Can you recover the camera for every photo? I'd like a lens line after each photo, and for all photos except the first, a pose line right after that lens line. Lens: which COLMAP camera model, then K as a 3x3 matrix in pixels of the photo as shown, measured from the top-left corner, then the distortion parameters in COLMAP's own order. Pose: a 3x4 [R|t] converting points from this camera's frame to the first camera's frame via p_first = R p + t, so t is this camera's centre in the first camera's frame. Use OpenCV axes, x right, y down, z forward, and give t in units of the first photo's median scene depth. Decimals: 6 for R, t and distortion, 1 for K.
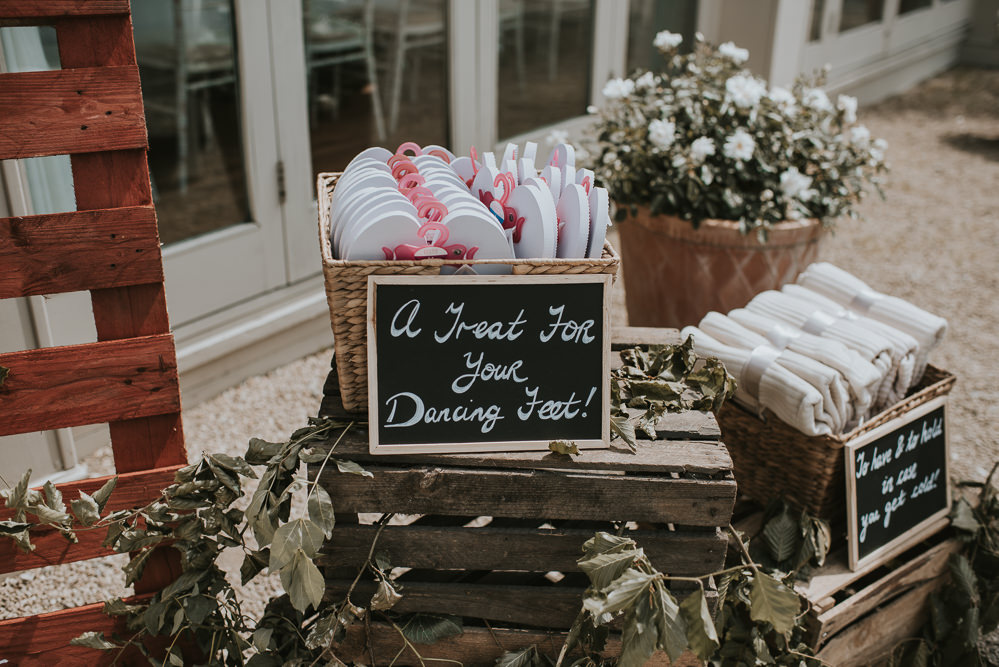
lens RADIAL K [[1003.4, 0, 498.2], [0, 1003.4, 332.4], [0, 0, 1]] dist [-0.067850, 0.000000]
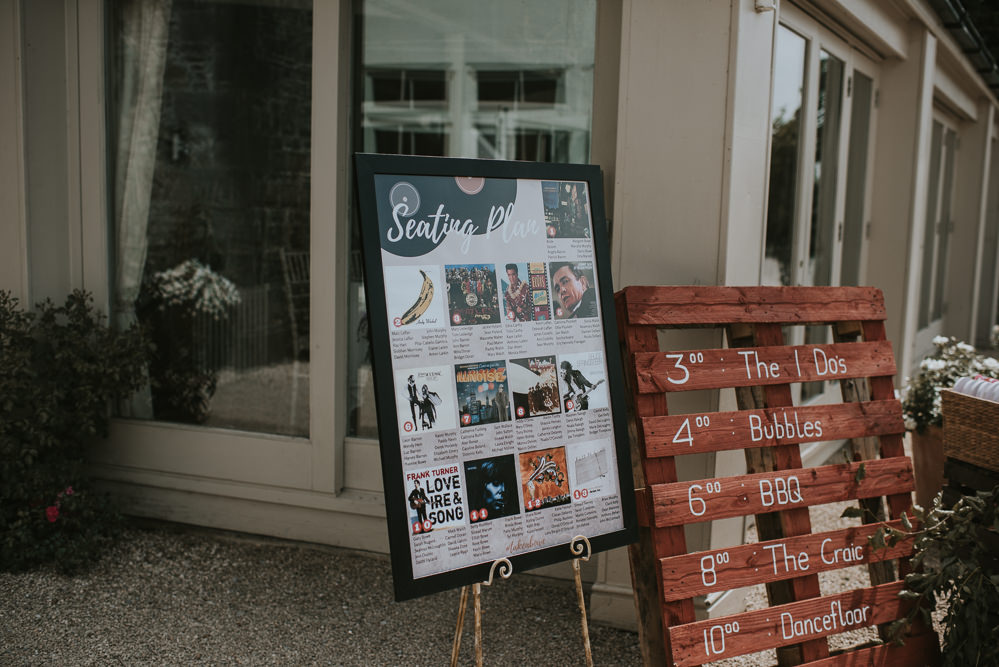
lens RADIAL K [[1003.4, 0, 497.6], [0, 1003.4, 339.0], [0, 0, 1]] dist [-0.067850, 0.000000]
pose [[0.991483, -0.005932, 0.130098, -1.772147], [0.046223, 0.949952, -0.308957, 0.459514], [-0.121755, 0.312339, 0.942136, -1.240342]]
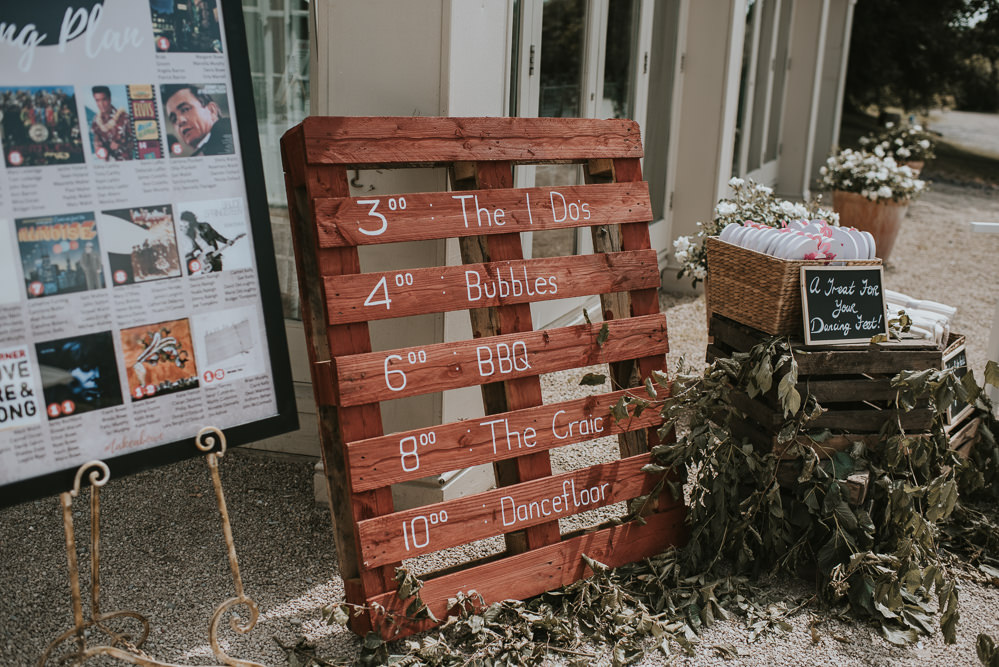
lens RADIAL K [[1003.4, 0, 502.6], [0, 1003.4, 331.2], [0, 0, 1]] dist [-0.067850, 0.000000]
pose [[0.966968, -0.048811, 0.250182, -1.315791], [0.090292, 0.983444, -0.157115, 0.371798], [-0.238372, 0.174515, 0.955366, -0.956967]]
